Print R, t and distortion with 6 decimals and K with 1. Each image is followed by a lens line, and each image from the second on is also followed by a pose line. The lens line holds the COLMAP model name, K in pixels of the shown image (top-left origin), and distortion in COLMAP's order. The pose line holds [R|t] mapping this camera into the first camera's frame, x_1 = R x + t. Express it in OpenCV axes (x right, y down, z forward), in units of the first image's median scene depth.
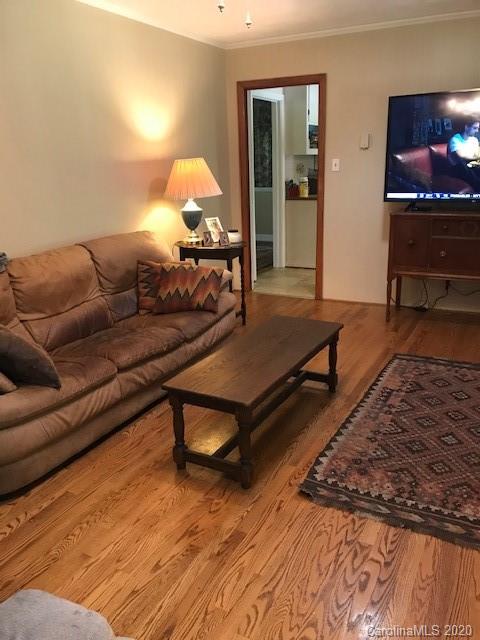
lens RADIAL K [[529.5, 0, 243.4], [0, 529.5, 318.6], [0, 0, 1]] dist [0.029101, -0.026870]
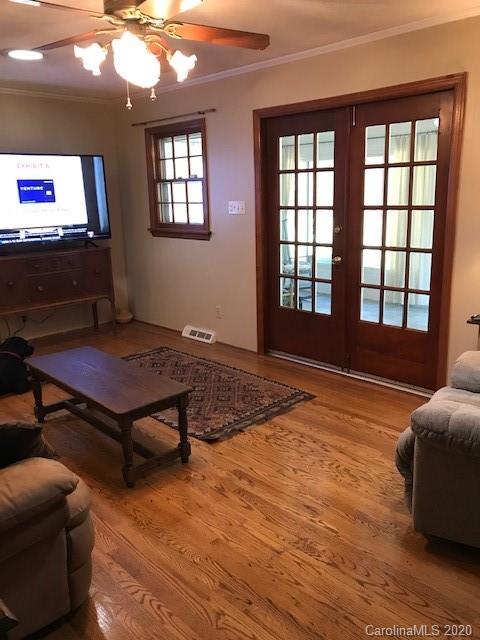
lens RADIAL K [[529.5, 0, 247.0], [0, 529.5, 322.0], [0, 0, 1]] dist [0.029101, -0.026870]
pose [[0.306828, -0.212808, 0.927669, -1.088472], [0.298128, 0.947121, 0.118664, -0.102244], [-0.903867, 0.240155, 0.354048, 0.369276]]
